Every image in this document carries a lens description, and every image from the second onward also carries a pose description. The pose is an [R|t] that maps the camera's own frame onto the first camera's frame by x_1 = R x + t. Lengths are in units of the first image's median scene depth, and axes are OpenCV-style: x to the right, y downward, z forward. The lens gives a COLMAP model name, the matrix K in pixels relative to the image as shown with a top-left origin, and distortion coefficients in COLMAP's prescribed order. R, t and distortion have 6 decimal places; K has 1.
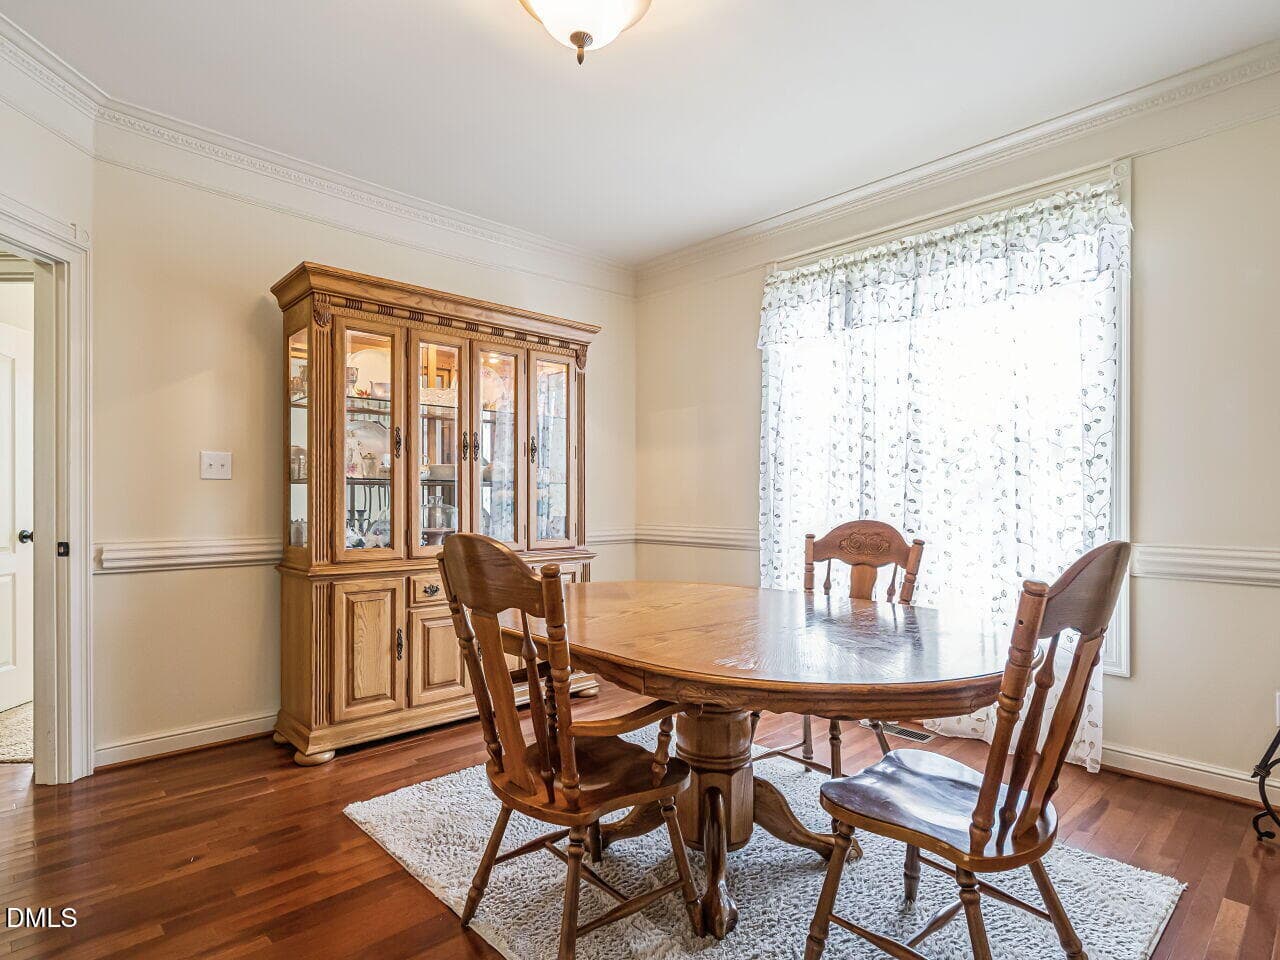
lens RADIAL K [[697.7, 0, 635.3], [0, 697.7, 484.0], [0, 0, 1]] dist [-0.002323, 0.002209]
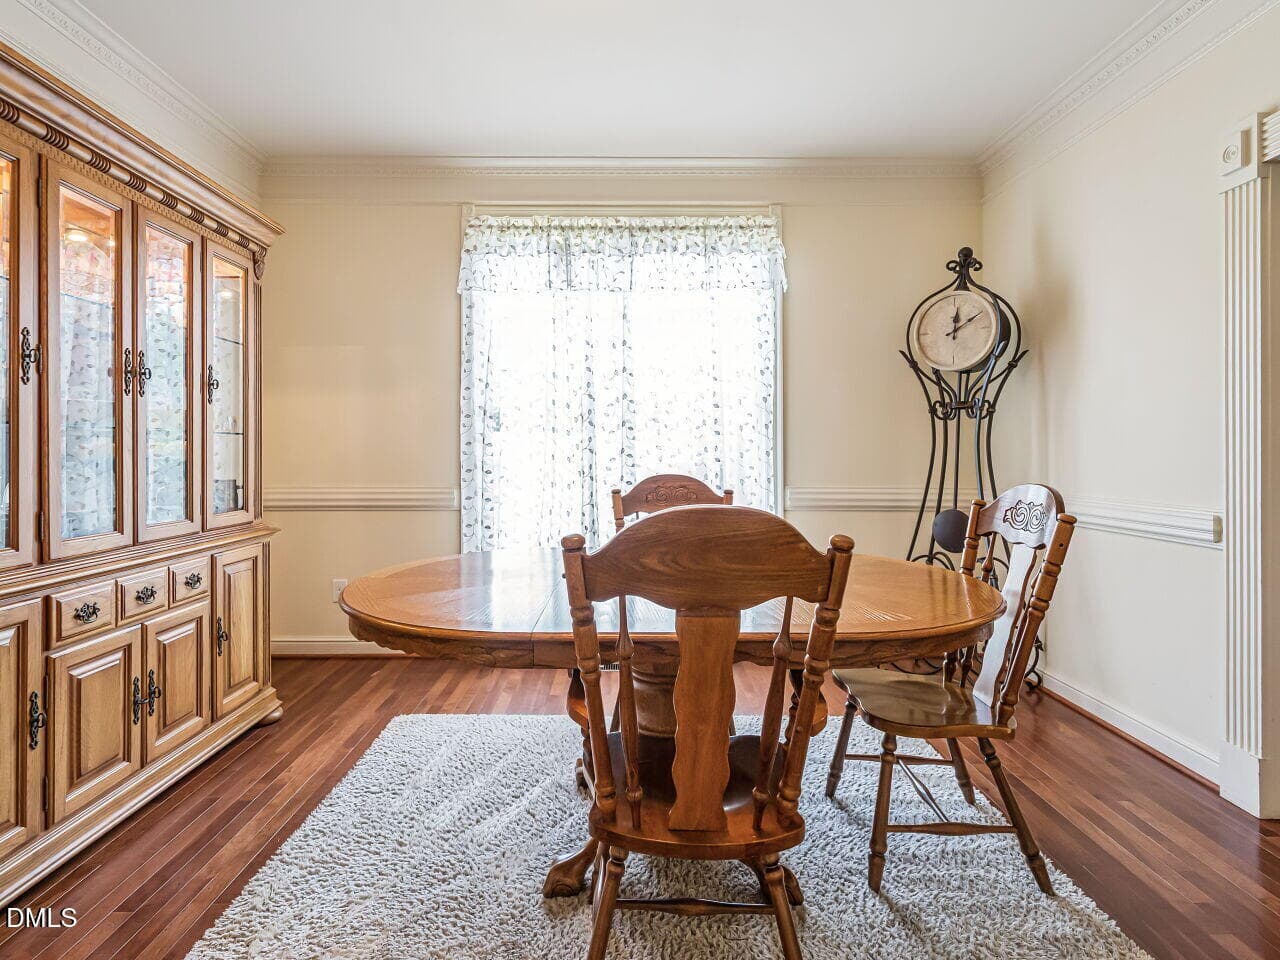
lens RADIAL K [[670.6, 0, 636.5], [0, 670.6, 432.6], [0, 0, 1]] dist [-0.004110, 0.000657]
pose [[0.679664, 0.019107, 0.733275, -0.425636], [-0.013933, 0.999817, -0.013139, 0.001519], [-0.733391, -0.001287, 0.679806, 0.300878]]
